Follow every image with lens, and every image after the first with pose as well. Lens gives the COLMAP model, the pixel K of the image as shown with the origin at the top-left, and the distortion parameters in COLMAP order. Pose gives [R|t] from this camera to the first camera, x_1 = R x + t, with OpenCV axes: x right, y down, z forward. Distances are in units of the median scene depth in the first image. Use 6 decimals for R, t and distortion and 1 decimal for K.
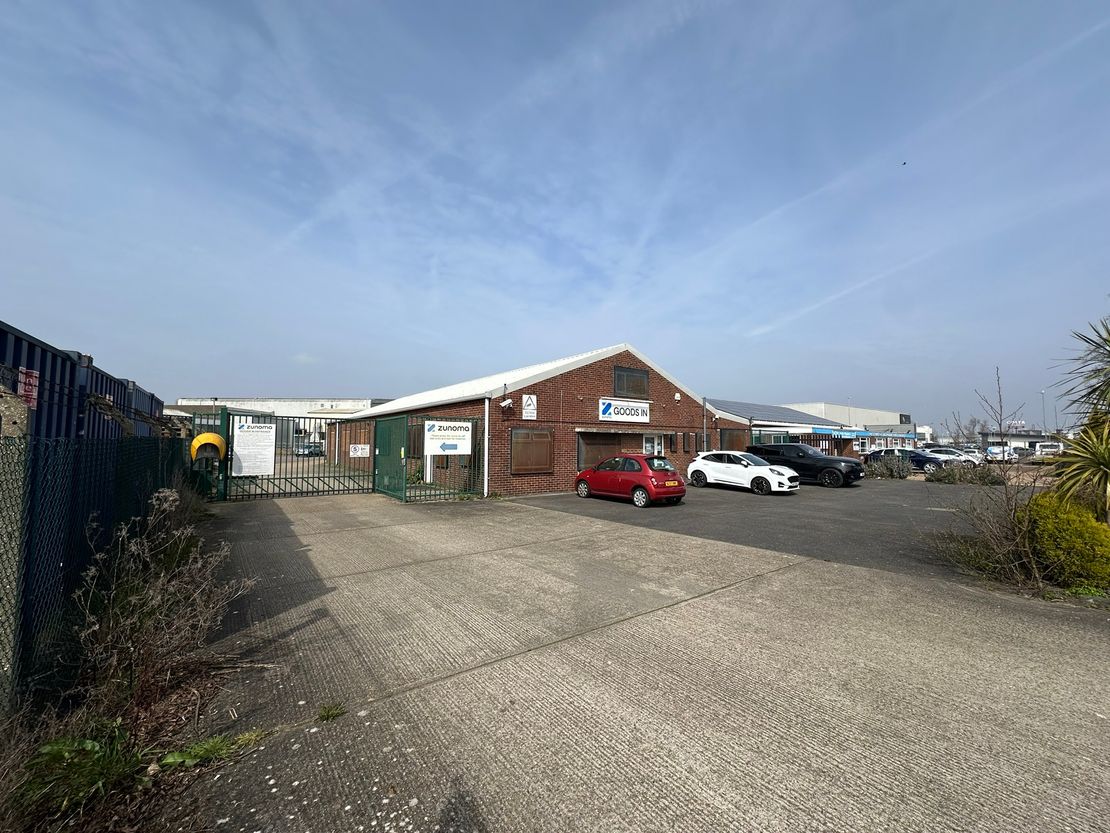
lens RADIAL K [[441.8, 0, 555.0], [0, 441.8, 416.5], [0, 0, 1]] dist [-0.003773, 0.000049]
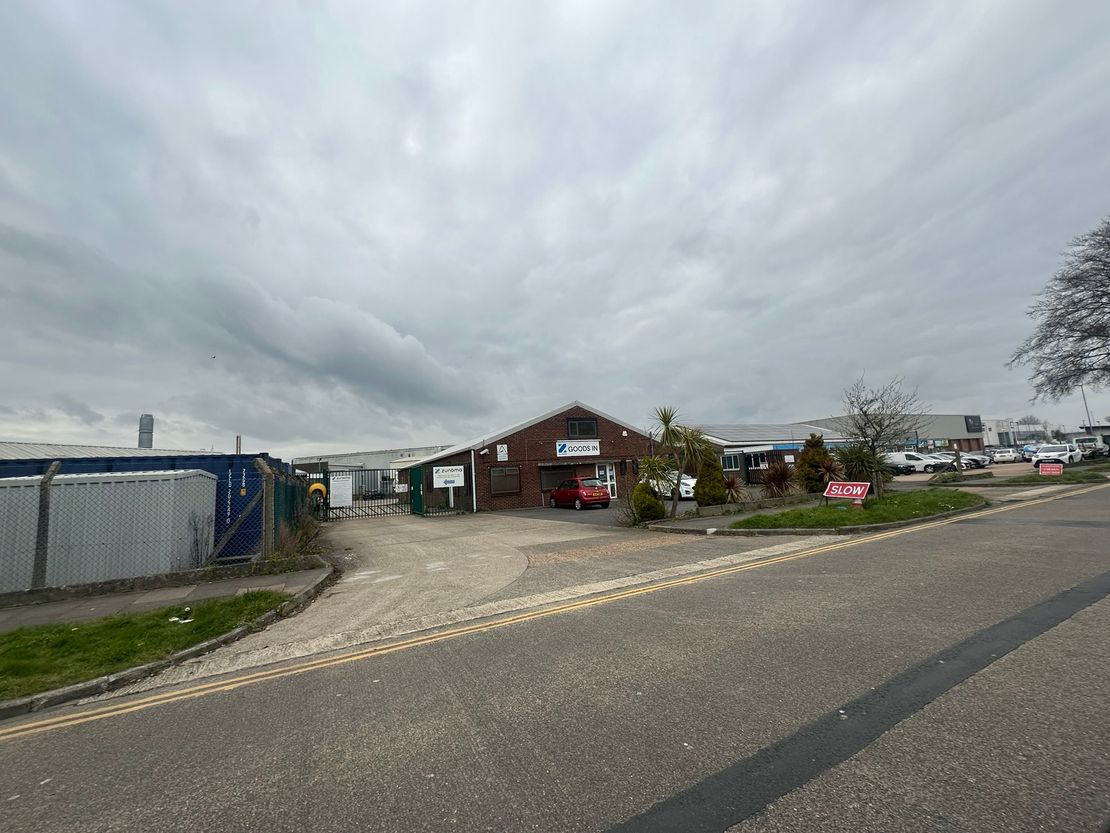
lens RADIAL K [[441.8, 0, 555.0], [0, 441.8, 416.5], [0, 0, 1]] dist [-0.003773, 0.000049]
pose [[0.982398, -0.094218, -0.161301, 0.341007], [0.081977, 0.993342, -0.080942, -0.005913], [0.167854, 0.066294, 0.983580, -0.441876]]
